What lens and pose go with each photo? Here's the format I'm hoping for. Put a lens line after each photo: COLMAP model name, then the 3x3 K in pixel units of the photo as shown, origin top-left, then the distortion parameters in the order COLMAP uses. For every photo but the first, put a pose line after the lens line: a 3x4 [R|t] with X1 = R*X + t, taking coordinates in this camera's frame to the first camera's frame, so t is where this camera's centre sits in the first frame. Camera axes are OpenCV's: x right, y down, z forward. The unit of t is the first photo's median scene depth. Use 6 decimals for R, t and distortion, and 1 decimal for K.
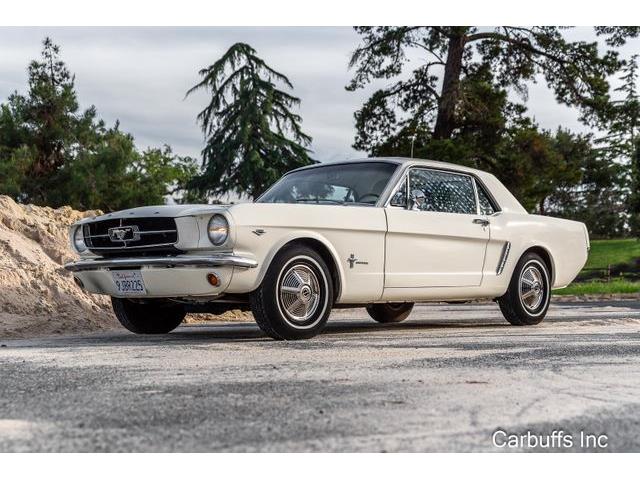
lens RADIAL K [[1035.8, 0, 320.0], [0, 1035.8, 240.0], [0, 0, 1]] dist [-0.010231, -0.007356]
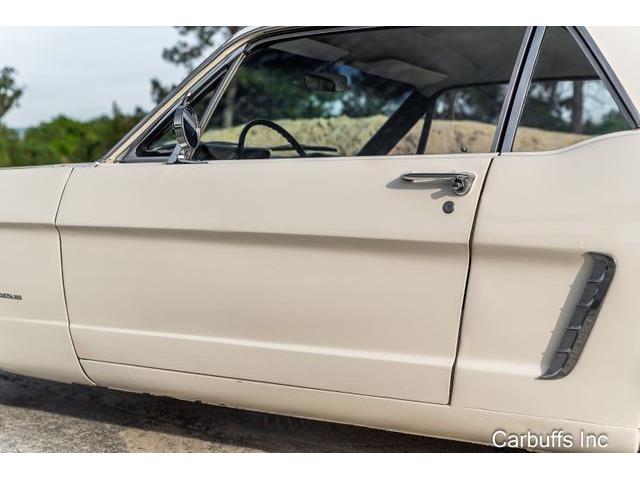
lens RADIAL K [[892.0, 0, 320.0], [0, 892.0, 240.0], [0, 0, 1]] dist [-0.001083, 0.006239]
pose [[0.209181, 0.057661, -0.976175, 0.259140], [0.043207, 0.996740, 0.068135, -0.013124], [0.976922, -0.056430, 0.206008, 0.614745]]
